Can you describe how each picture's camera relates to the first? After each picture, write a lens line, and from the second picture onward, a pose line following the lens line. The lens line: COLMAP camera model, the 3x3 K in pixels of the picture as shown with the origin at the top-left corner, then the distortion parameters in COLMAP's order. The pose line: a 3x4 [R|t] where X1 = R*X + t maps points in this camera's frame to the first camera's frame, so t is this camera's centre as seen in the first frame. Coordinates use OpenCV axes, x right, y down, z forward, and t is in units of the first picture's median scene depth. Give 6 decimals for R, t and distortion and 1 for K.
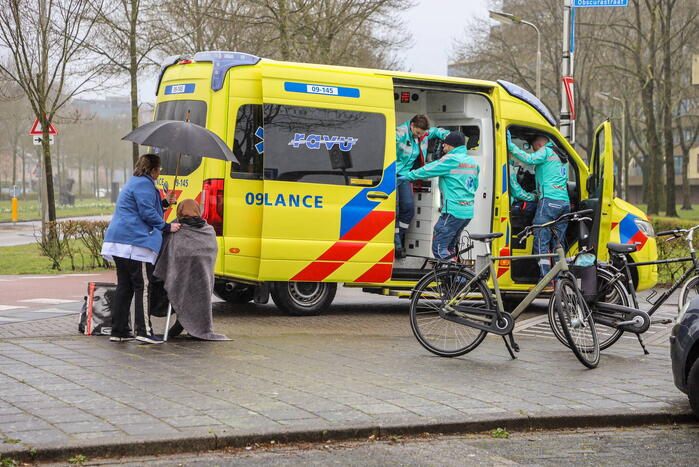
lens RADIAL K [[1570.9, 0, 349.5], [0, 1570.9, 233.5], [0, 0, 1]] dist [0.462755, -0.250323]
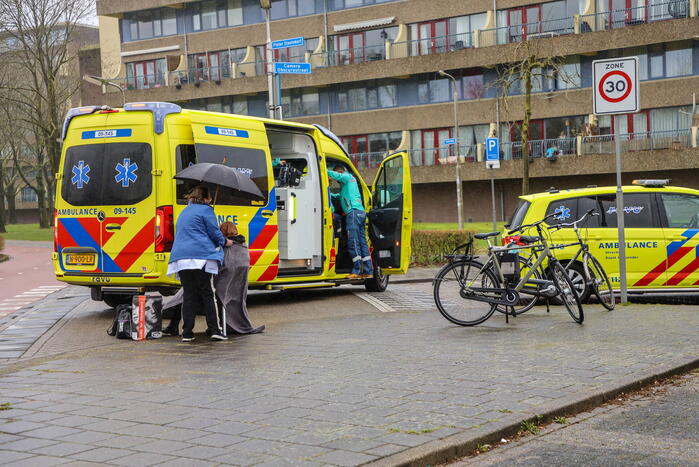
lens RADIAL K [[1131.6, 0, 371.7], [0, 1131.6, 232.6], [0, 0, 1]] dist [0.224063, -0.013711]
pose [[0.883085, -0.058823, 0.465512, -0.354524], [0.061997, 0.998040, 0.008505, -0.011213], [-0.465099, 0.021350, 0.885001, 0.140541]]
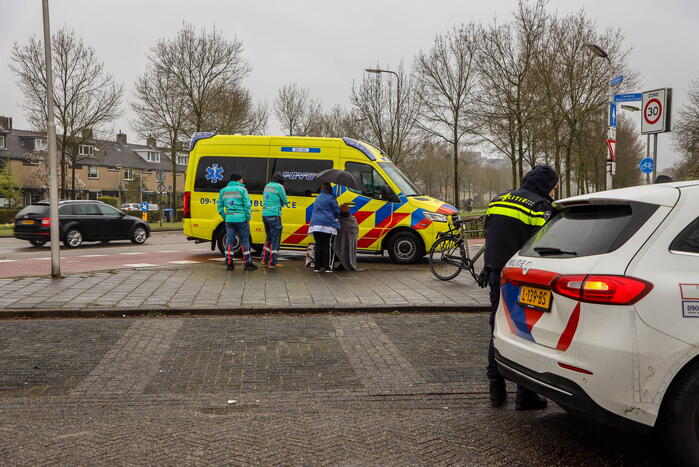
lens RADIAL K [[787.9, 0, 351.0], [0, 787.9, 244.2], [0, 0, 1]] dist [0.112698, 0.015033]
pose [[0.949628, 0.008822, -0.313256, 0.203018], [-0.001512, 0.999721, 0.023571, 0.006228], [0.313377, -0.021910, 0.949376, -0.001015]]
